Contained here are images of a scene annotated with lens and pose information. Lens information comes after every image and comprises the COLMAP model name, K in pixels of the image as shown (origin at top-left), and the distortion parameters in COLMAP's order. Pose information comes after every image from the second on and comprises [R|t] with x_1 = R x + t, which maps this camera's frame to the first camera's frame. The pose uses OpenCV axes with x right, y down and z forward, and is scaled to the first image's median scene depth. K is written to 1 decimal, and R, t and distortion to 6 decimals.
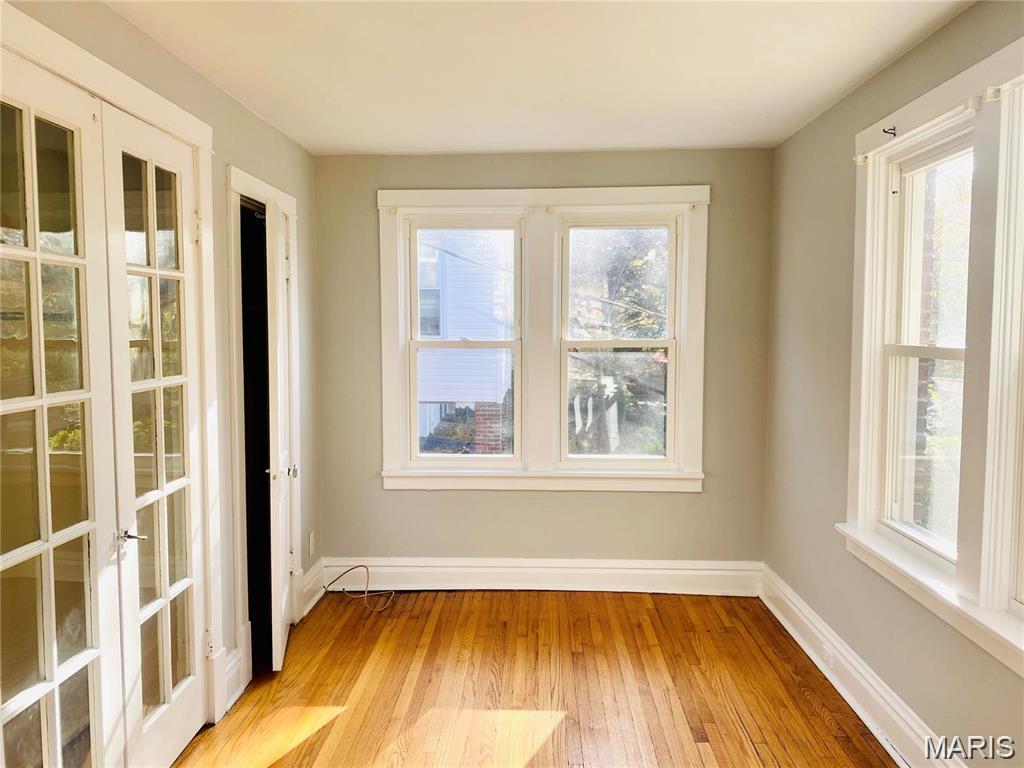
lens RADIAL K [[785.0, 0, 512.0], [0, 785.0, 384.0], [0, 0, 1]] dist [0.088119, -0.133080]
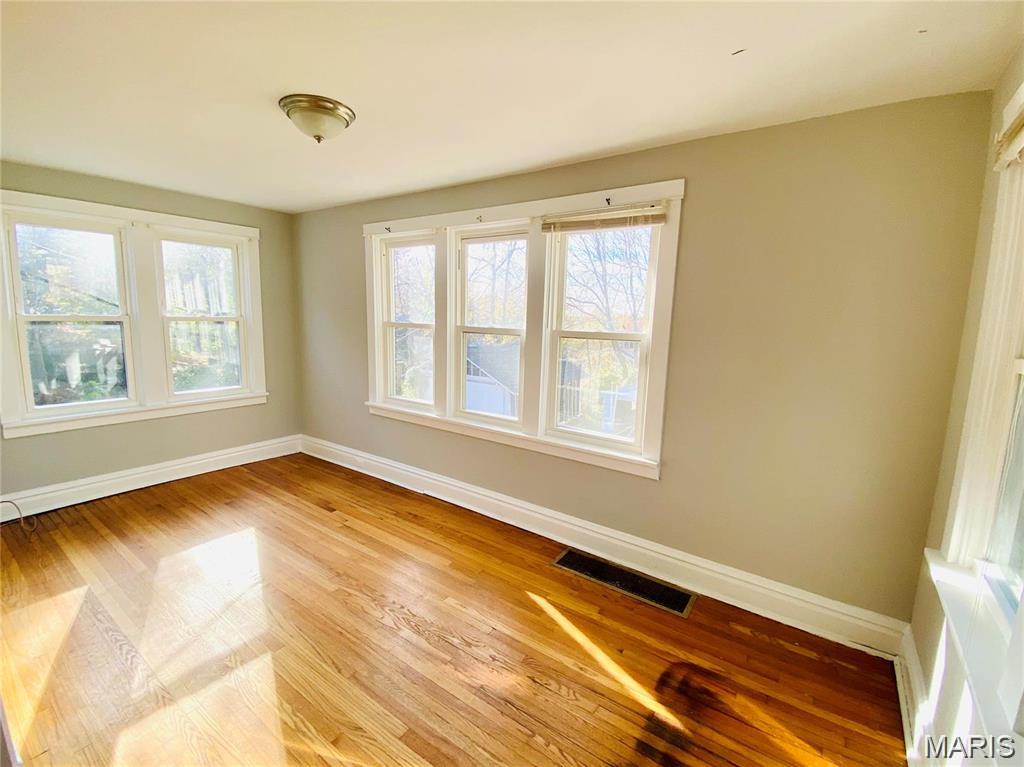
lens RADIAL K [[432.6, 0, 512.0], [0, 432.6, 383.5], [0, 0, 1]] dist [-0.001124, -0.000246]
pose [[0.551656, -0.112124, 0.826501, -0.308915], [0.032409, 0.993056, 0.113087, -0.000557], [-0.833442, -0.035598, 0.551459, -0.011082]]
